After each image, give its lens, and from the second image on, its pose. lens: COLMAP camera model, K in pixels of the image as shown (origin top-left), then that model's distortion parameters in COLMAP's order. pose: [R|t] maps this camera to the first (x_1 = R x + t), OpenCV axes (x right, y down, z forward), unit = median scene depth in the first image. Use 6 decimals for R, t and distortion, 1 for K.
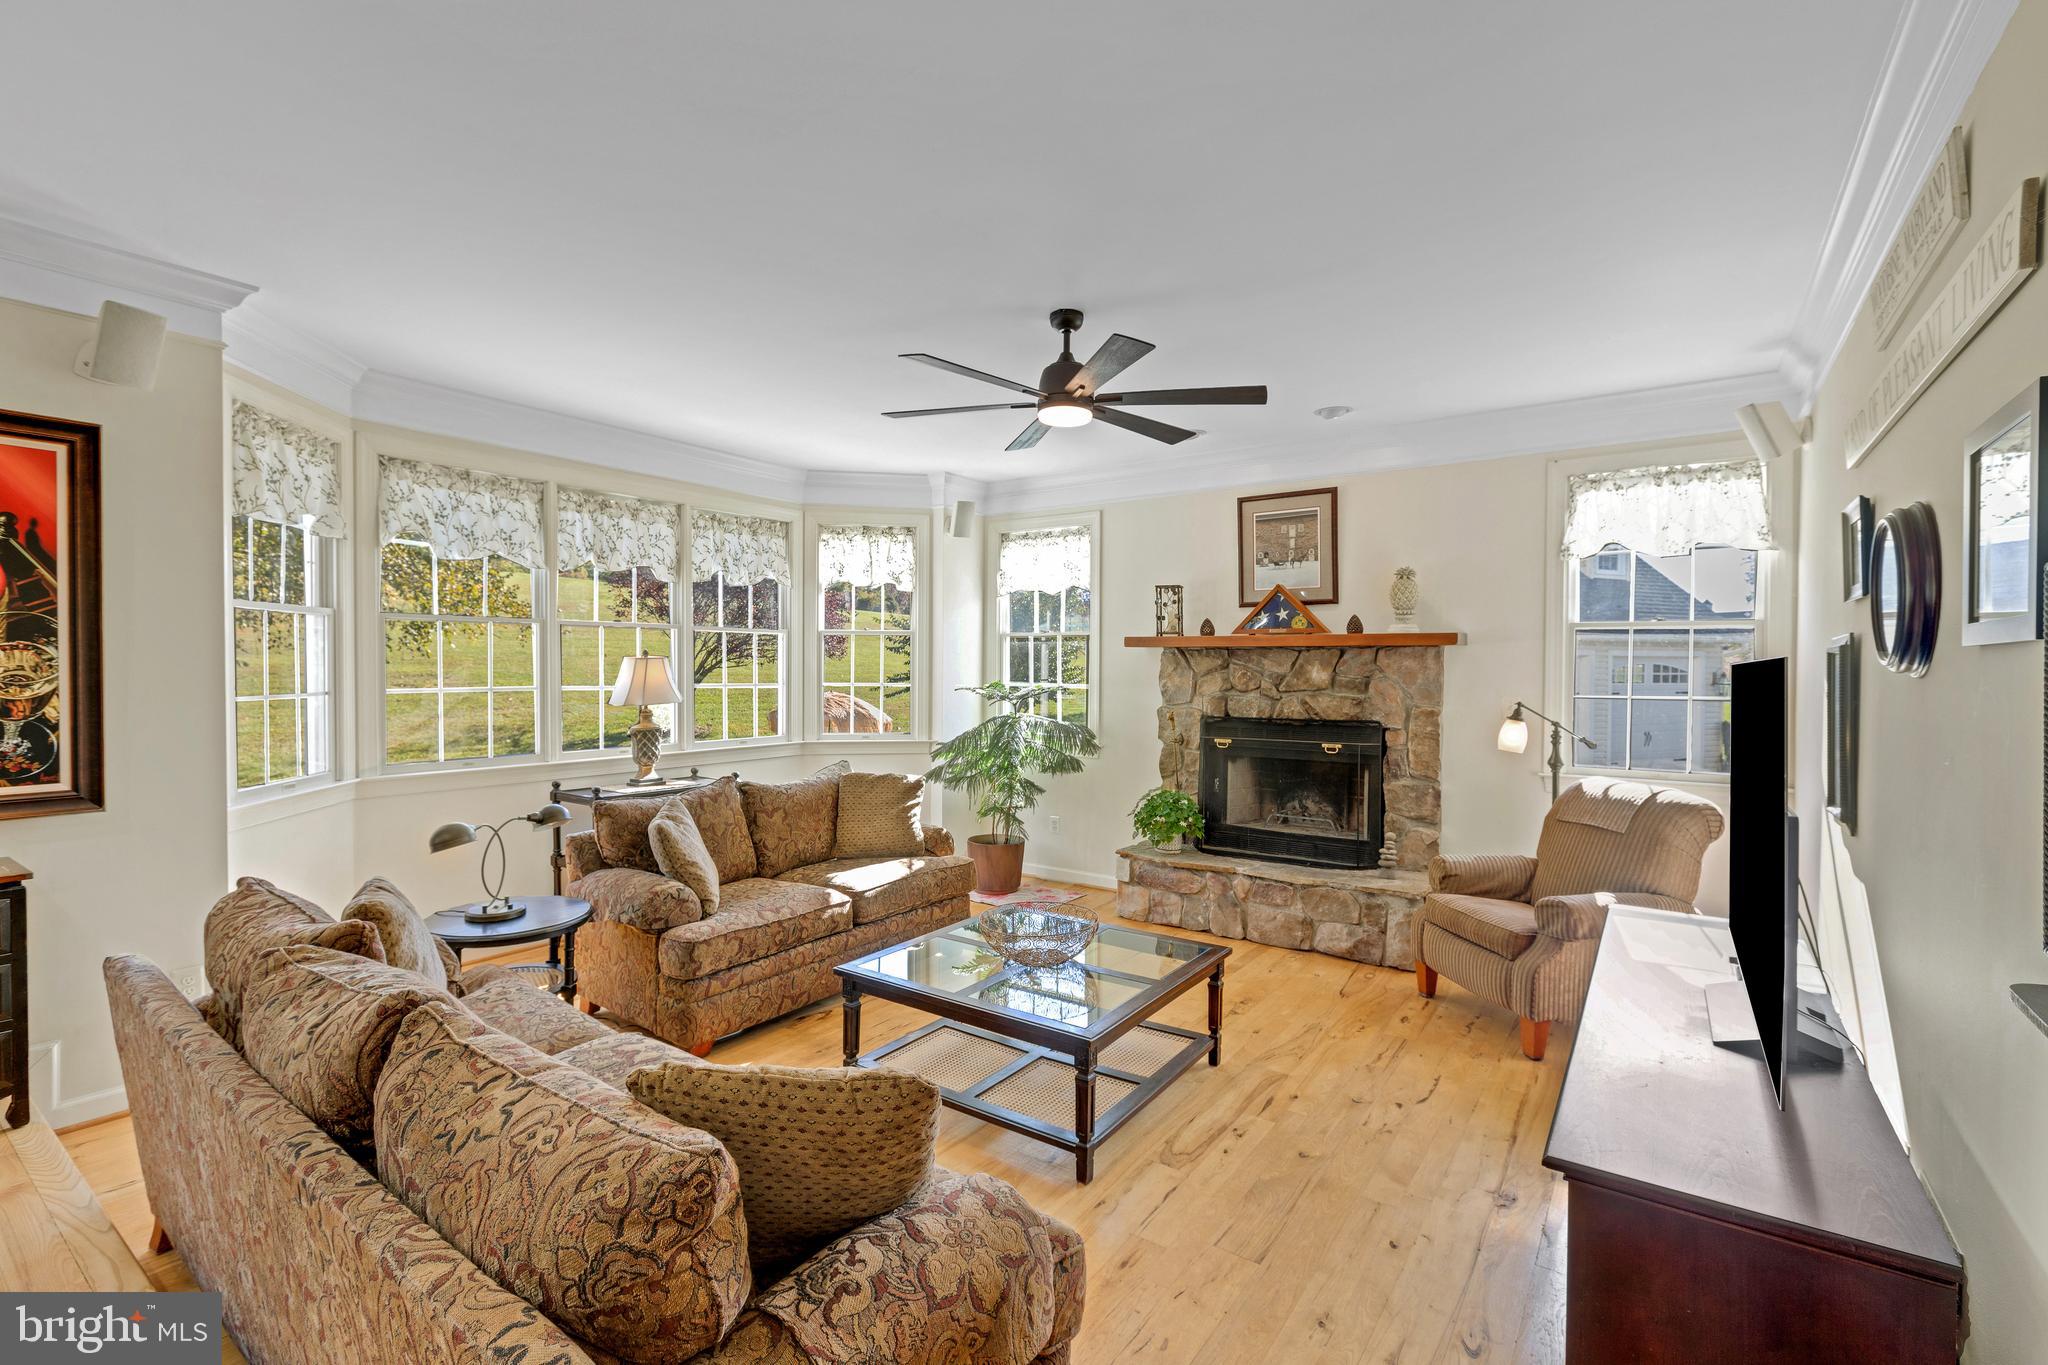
lens RADIAL K [[914.0, 0, 1021.3], [0, 914.0, 682.0], [0, 0, 1]] dist [-0.002169, 0.000310]
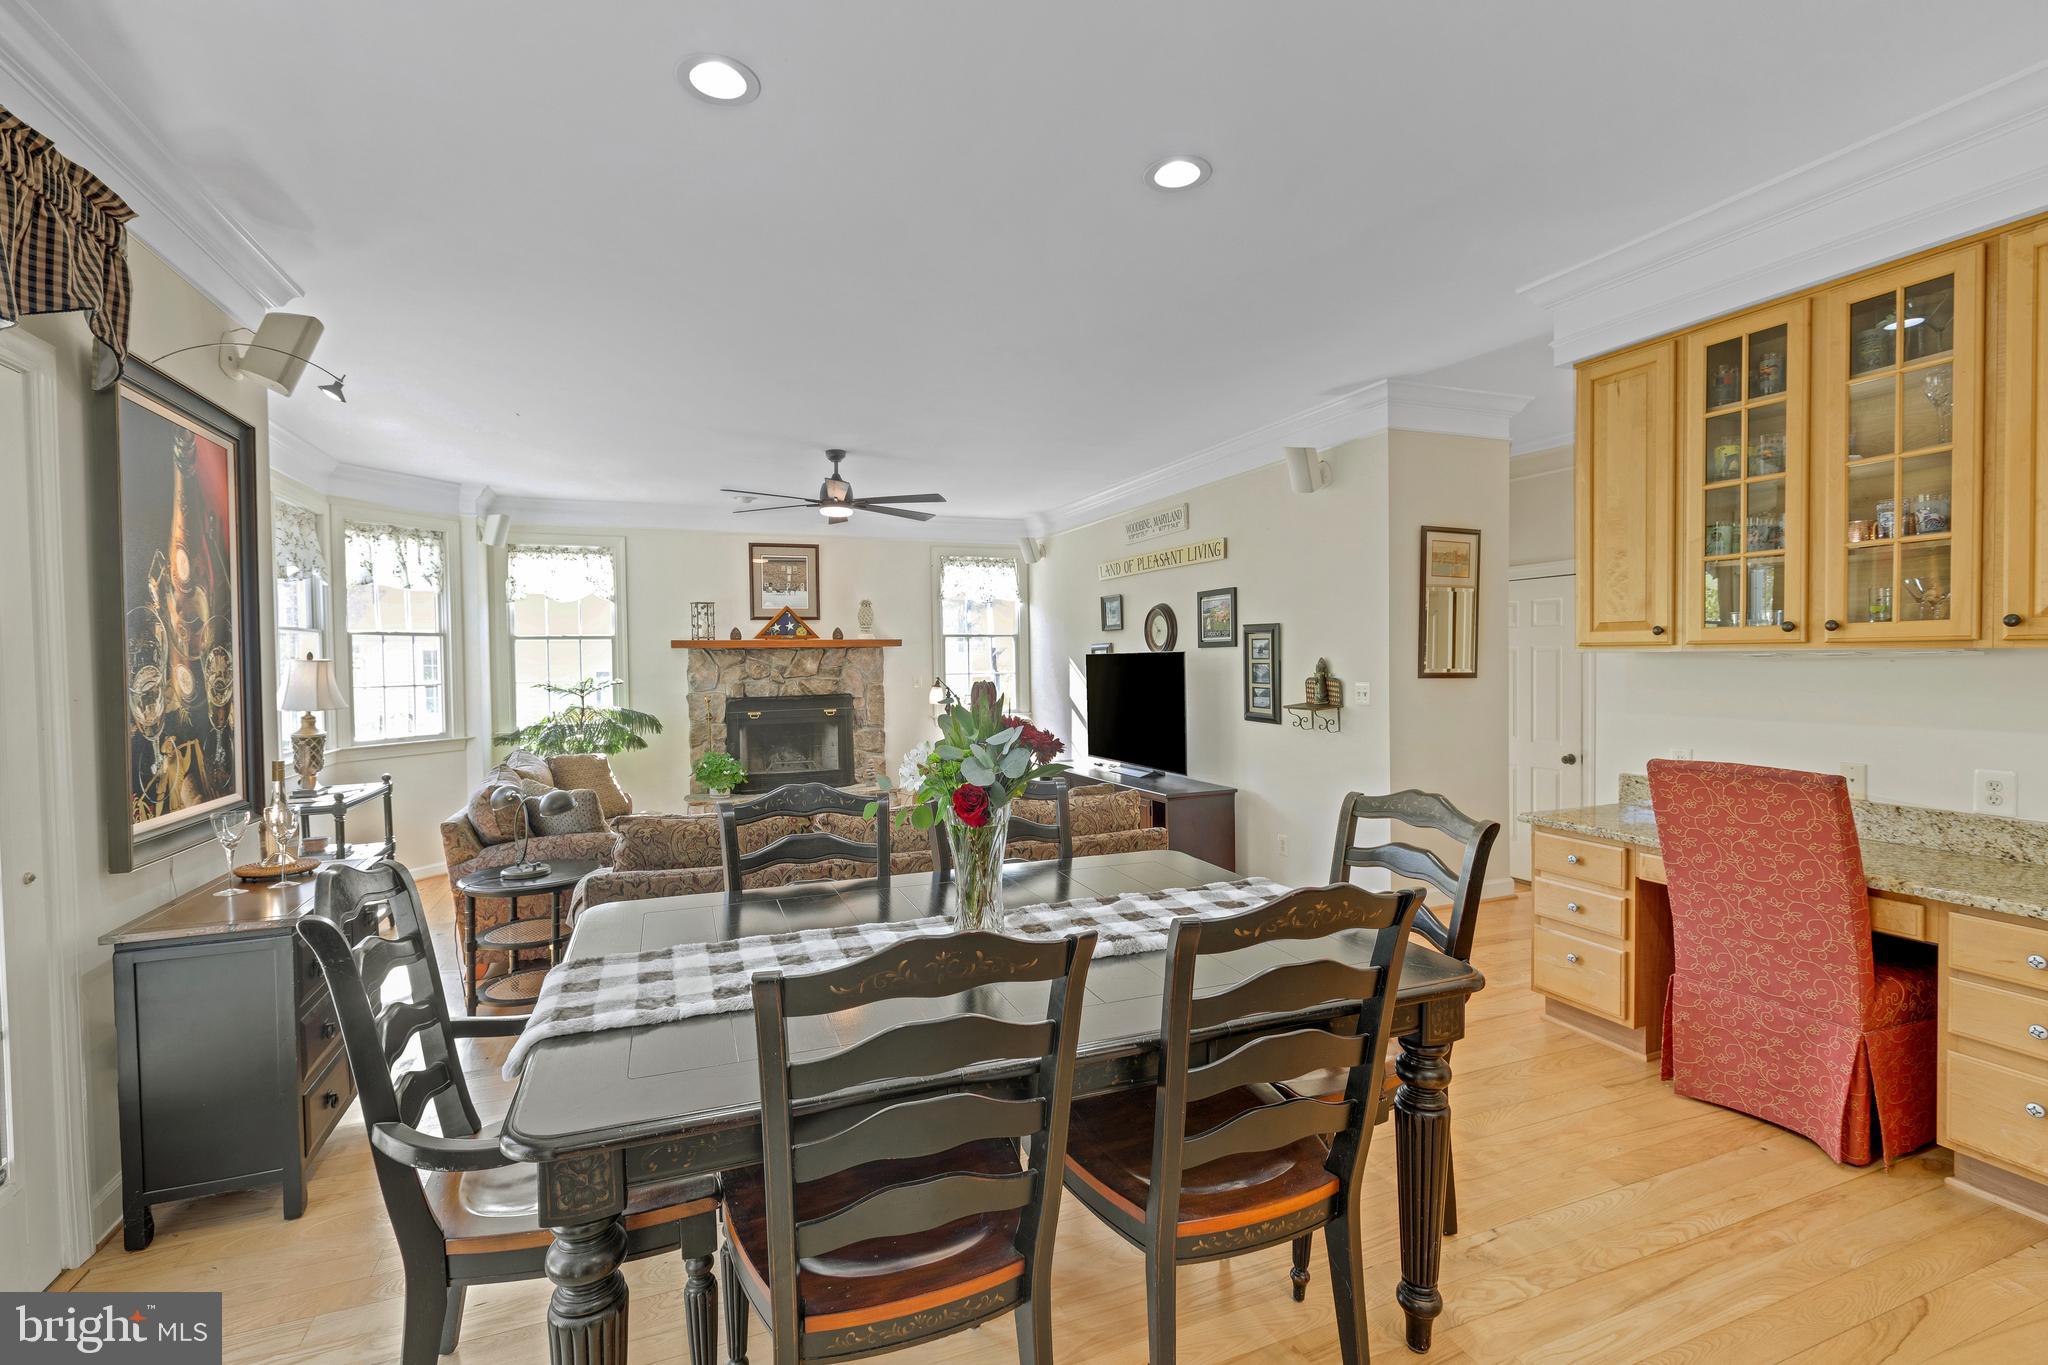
lens RADIAL K [[914.0, 0, 1019.1], [0, 914.0, 681.8], [0, 0, 1]] dist [-0.002169, 0.000310]
pose [[0.539503, -0.033078, 0.841334, -0.879335], [0.031213, 0.999327, 0.019274, 0.000281], [-0.841405, 0.015862, 0.540172, -0.137967]]
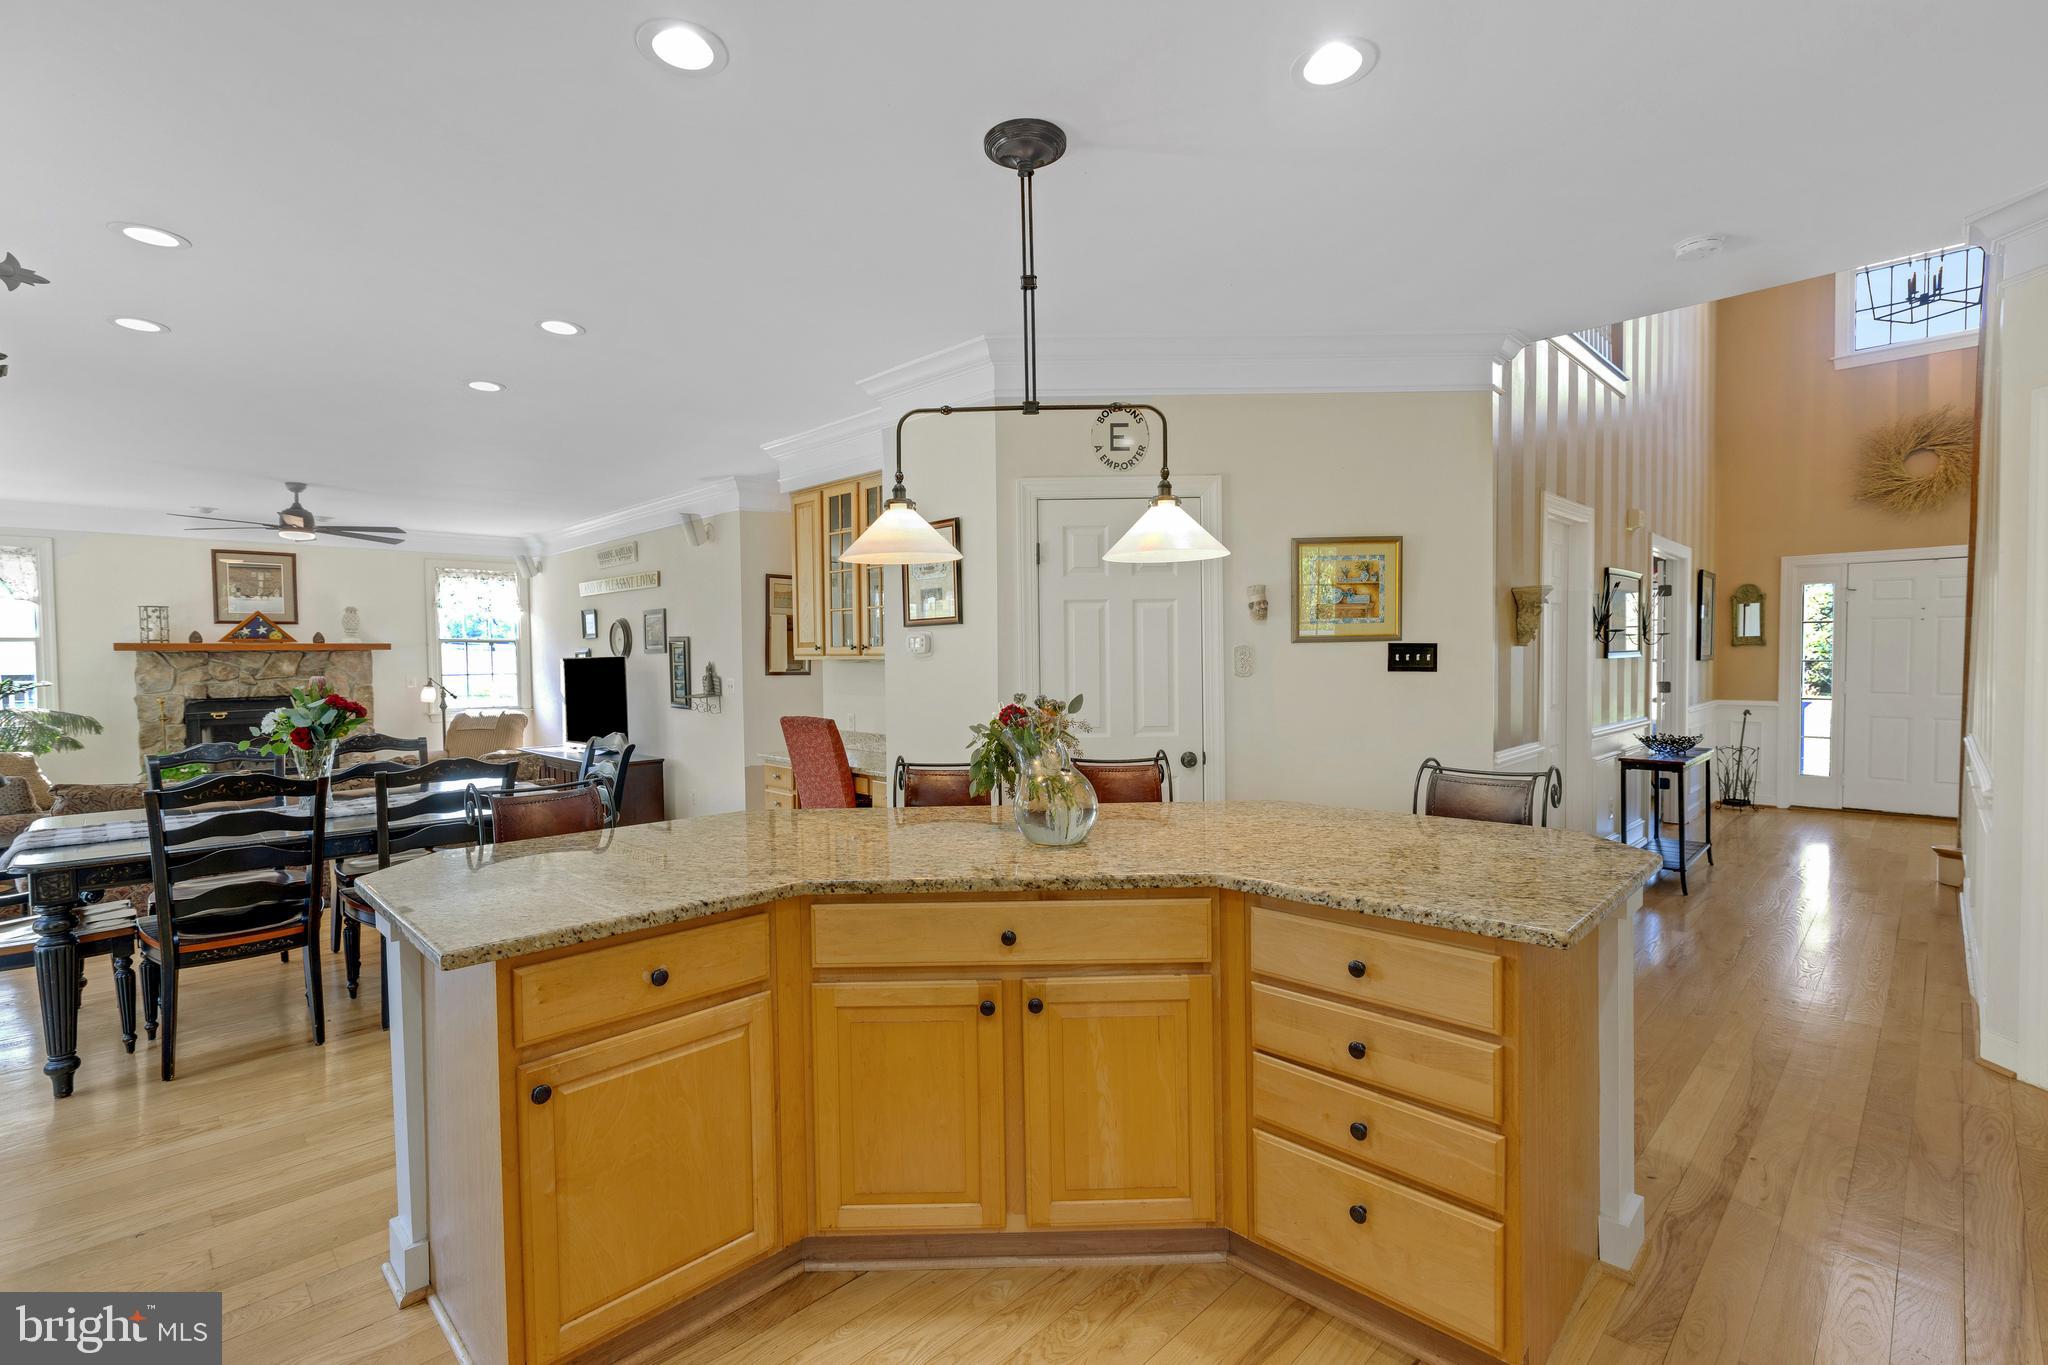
lens RADIAL K [[914.0, 0, 1021.1], [0, 914.0, 684.7], [0, 0, 1]] dist [-0.002169, 0.000310]
pose [[0.155244, -0.038914, 0.987109, -1.212136], [0.029457, 0.998962, 0.034748, 0.004517], [-0.987437, 0.023683, 0.156229, -0.605758]]
